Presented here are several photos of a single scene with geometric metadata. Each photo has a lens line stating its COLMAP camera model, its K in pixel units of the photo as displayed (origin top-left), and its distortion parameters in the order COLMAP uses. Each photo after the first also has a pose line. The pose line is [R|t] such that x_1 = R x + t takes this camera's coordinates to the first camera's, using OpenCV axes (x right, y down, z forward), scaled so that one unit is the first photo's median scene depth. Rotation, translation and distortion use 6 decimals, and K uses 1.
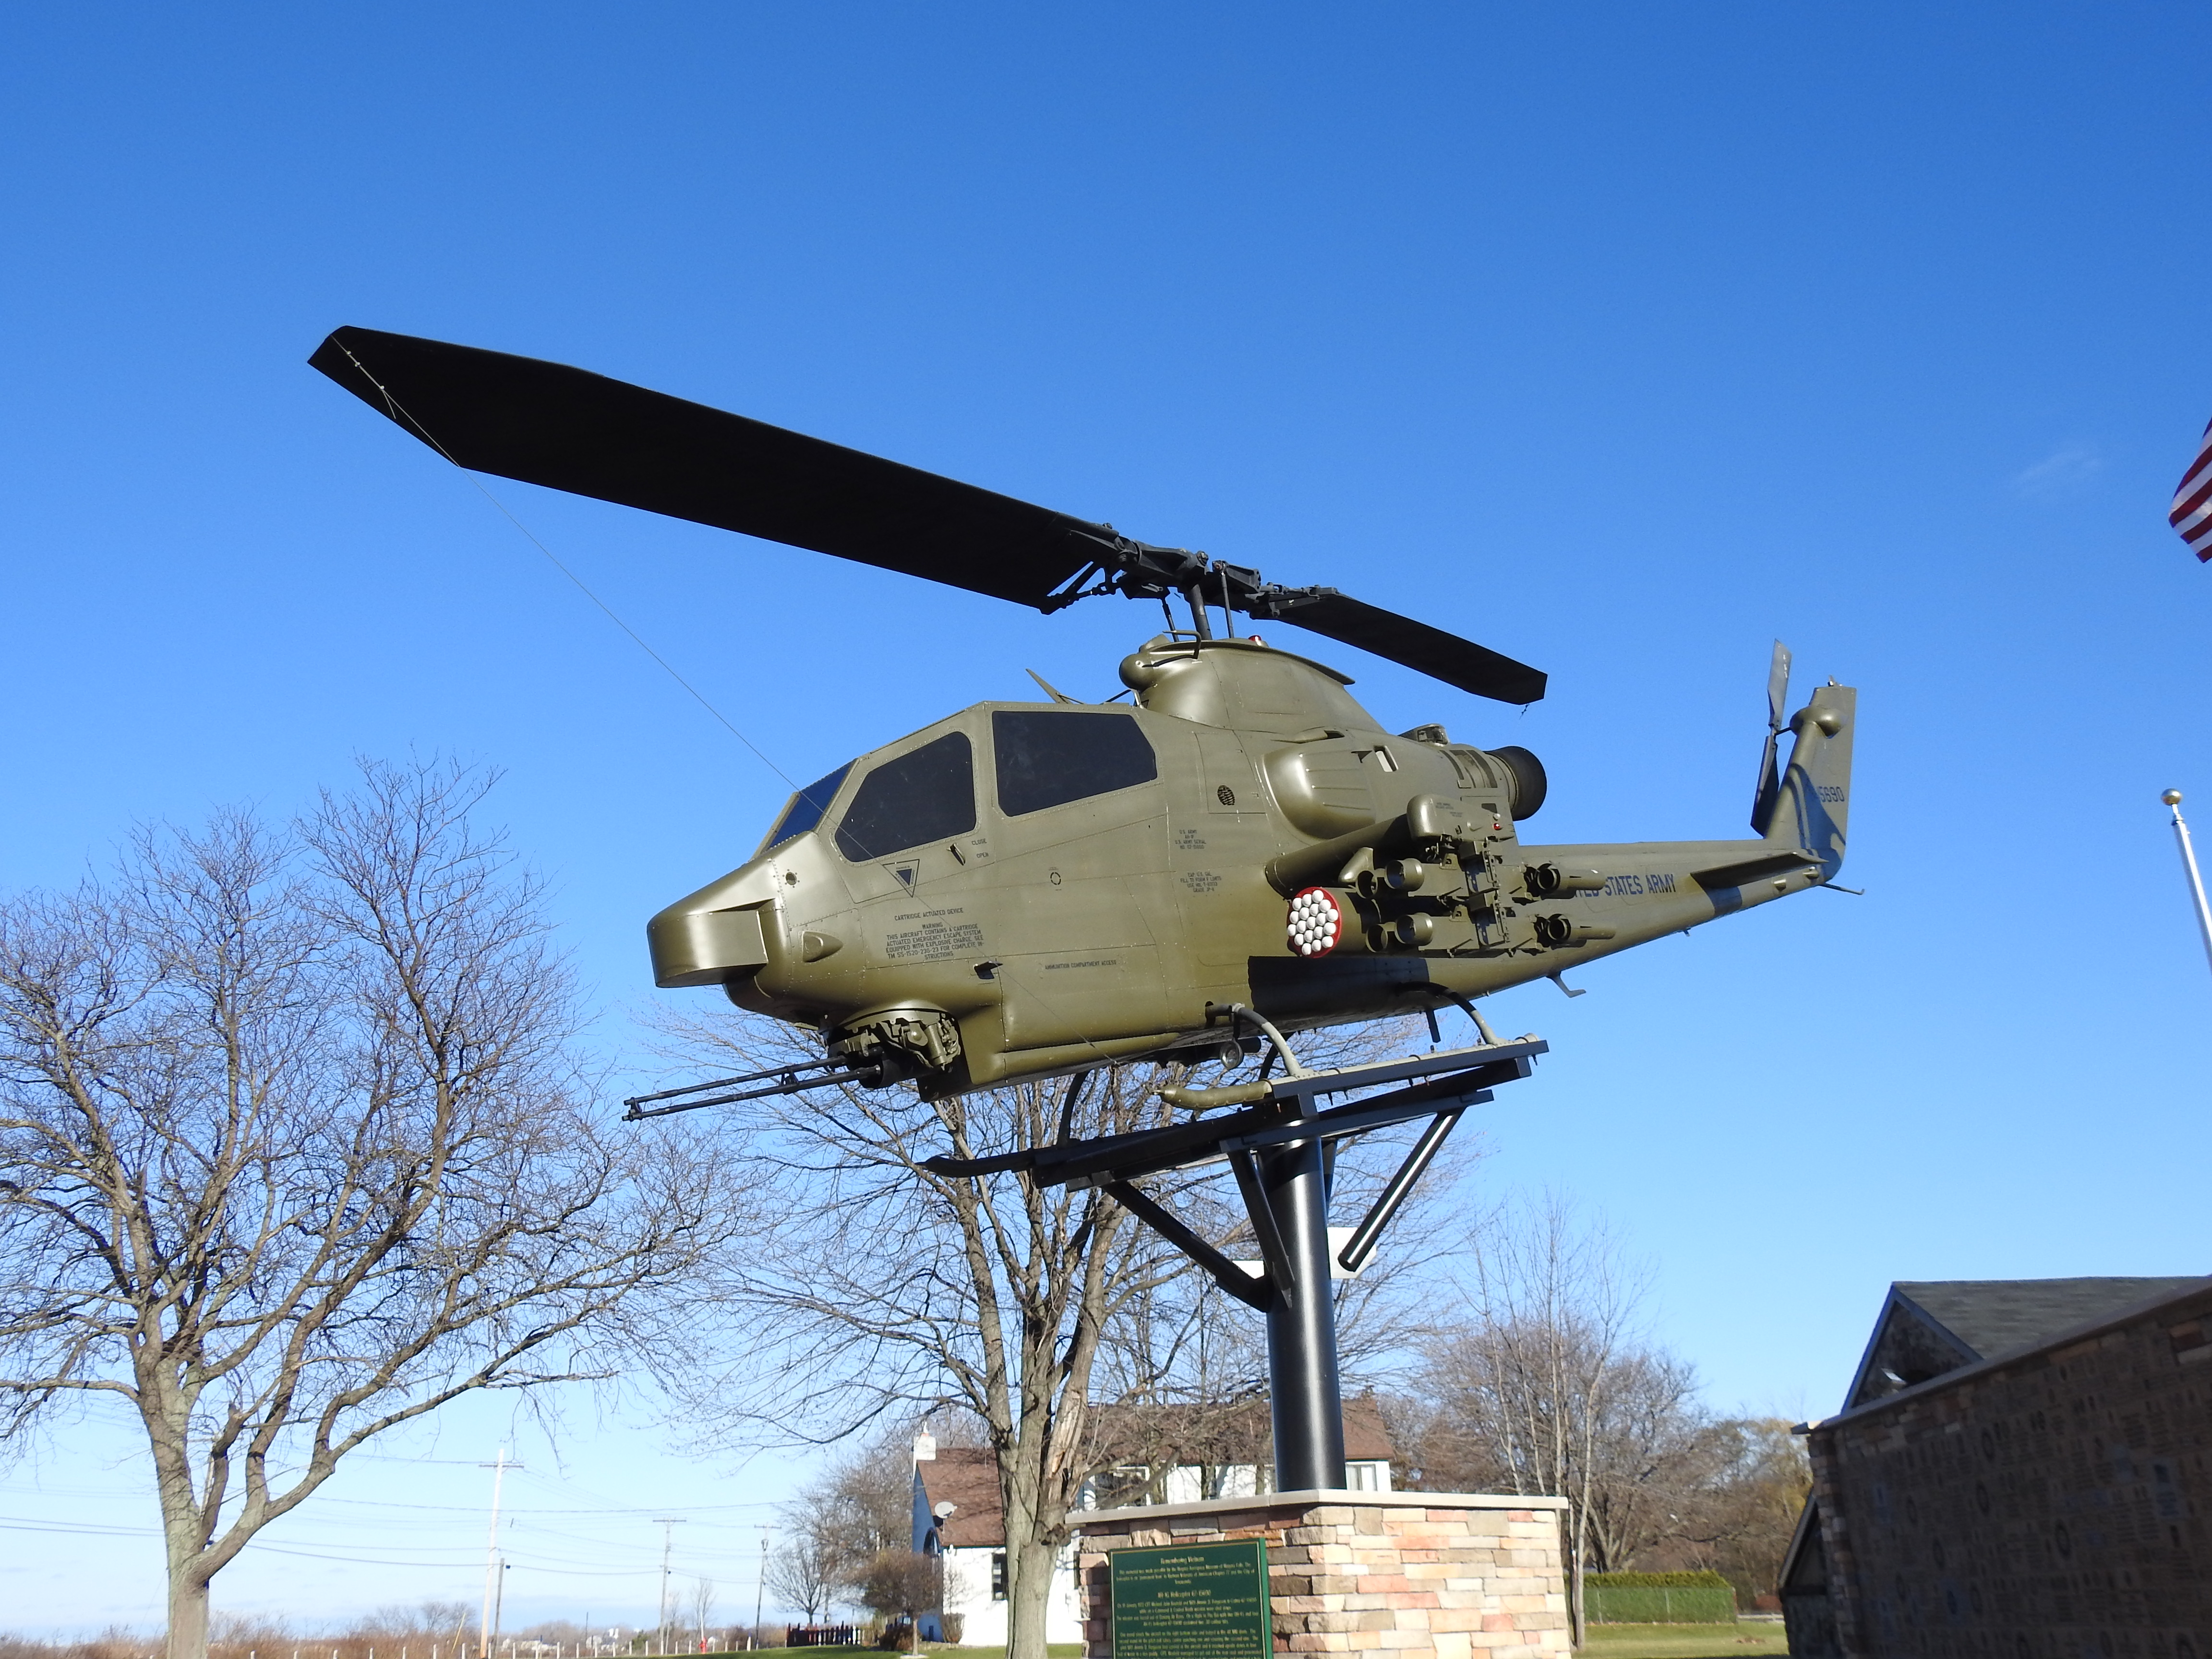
lens RADIAL K [[1906.9, 0, 1110.7], [0, 1906.9, 830.0], [0, 0, 1]] dist [0.001083, -0.005111]
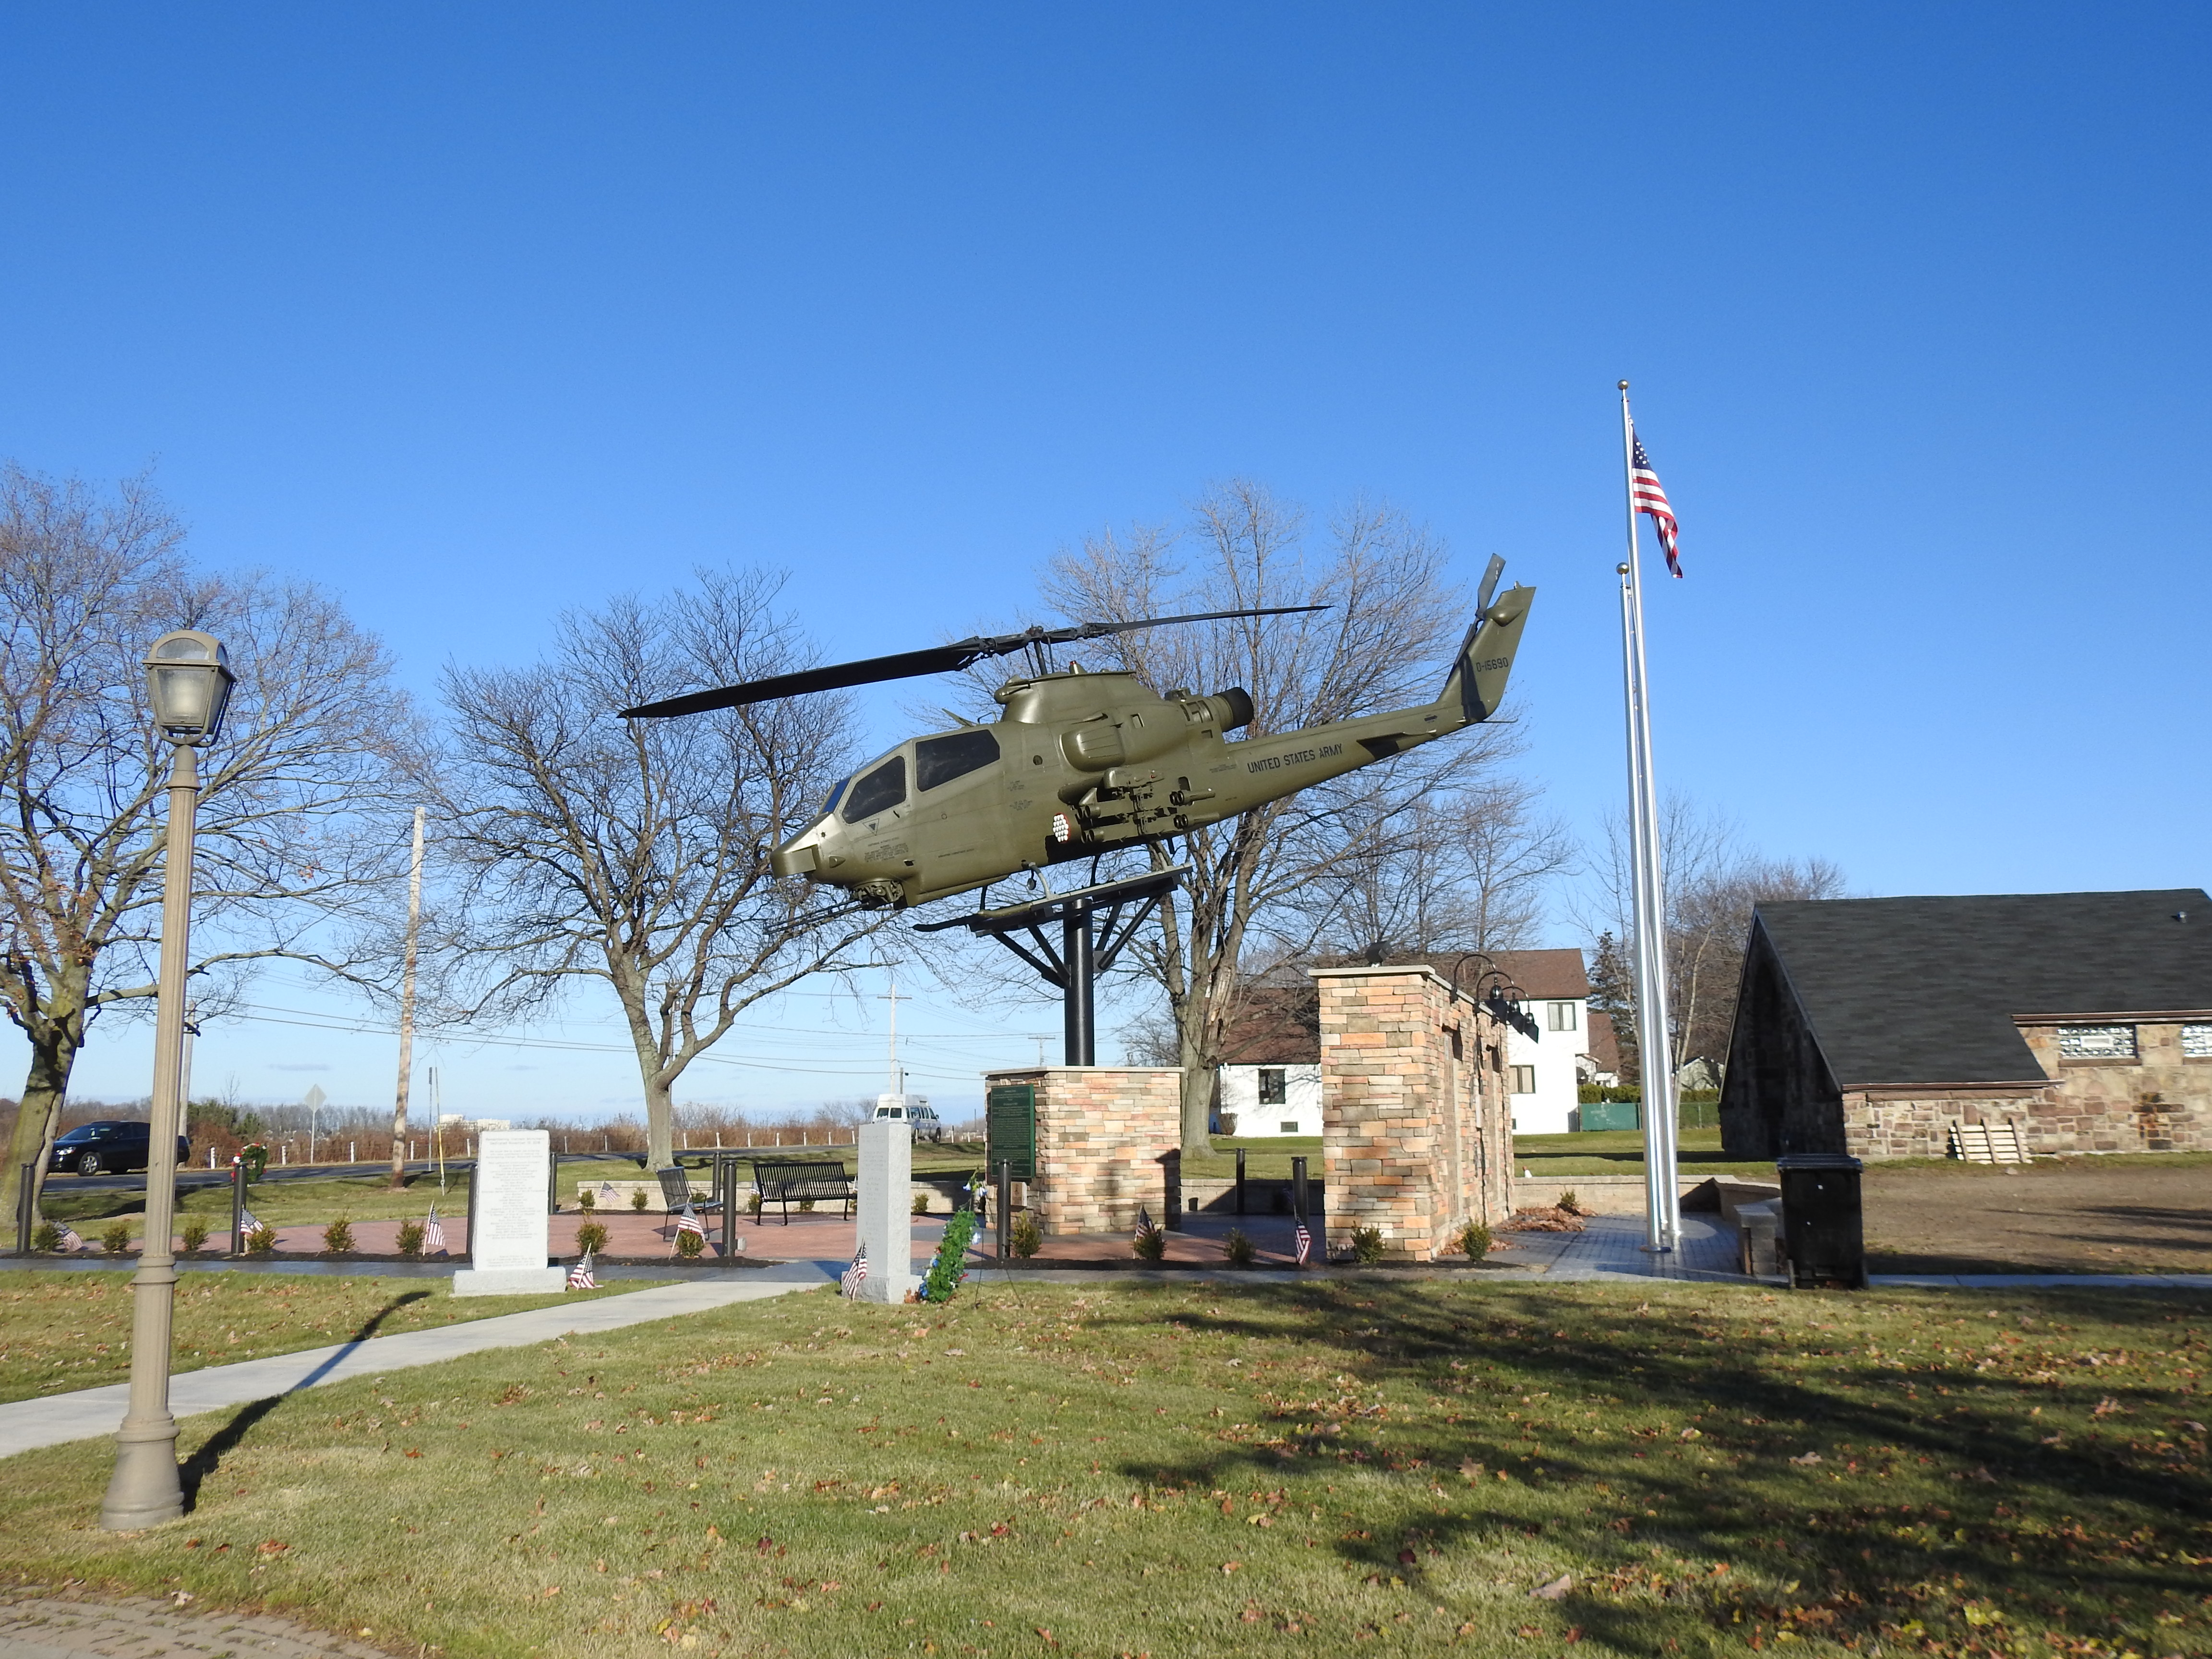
lens RADIAL K [[1906.9, 0, 1109.4], [0, 1906.9, 835.7], [0, 0, 1]] dist [0.001083, -0.005111]
pose [[0.979449, -0.015405, -0.201101, 0.222237], [0.063730, 0.969633, 0.236116, -0.170761], [0.191357, -0.244080, 0.950688, -0.413383]]
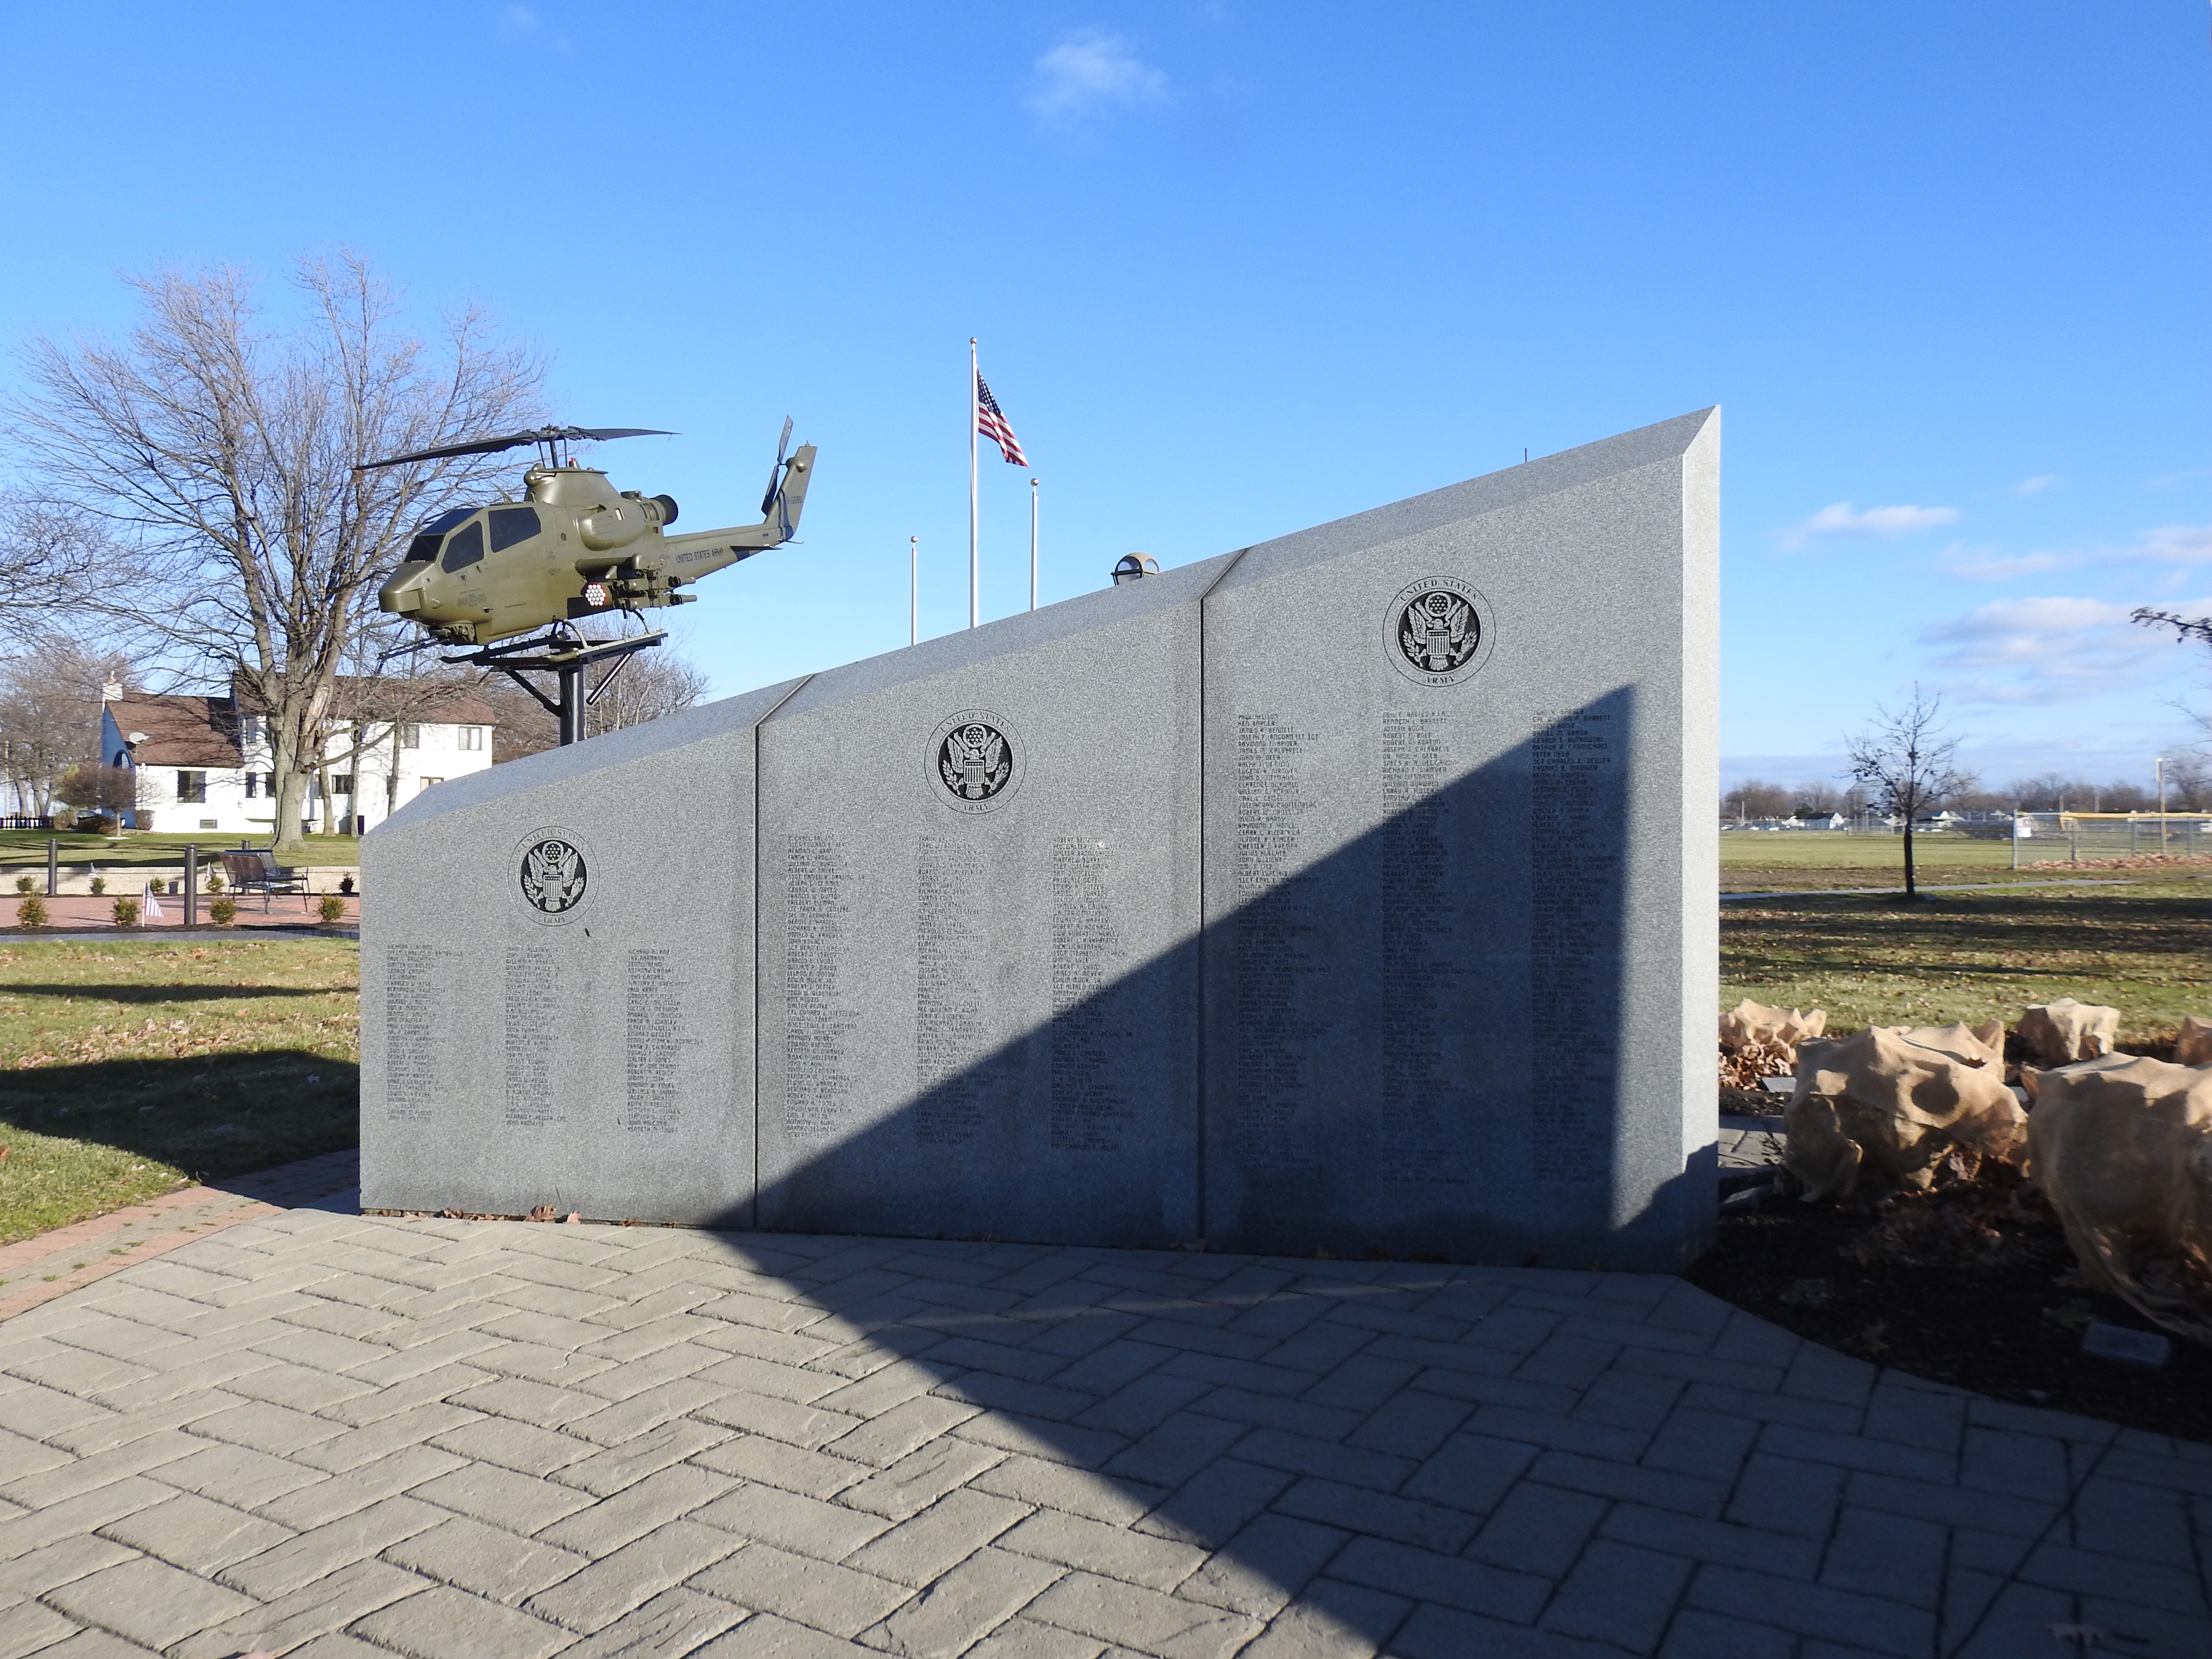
lens RADIAL K [[1575.5, 0, 1116.5], [0, 1575.5, 821.4], [0, 0, 1]] dist [0.003381, 0.003098]
pose [[0.855052, 0.034407, 0.517400, -0.162099], [-0.225196, 0.923429, 0.310749, -0.202729], [-0.467091, -0.382223, 0.797328, -0.518684]]
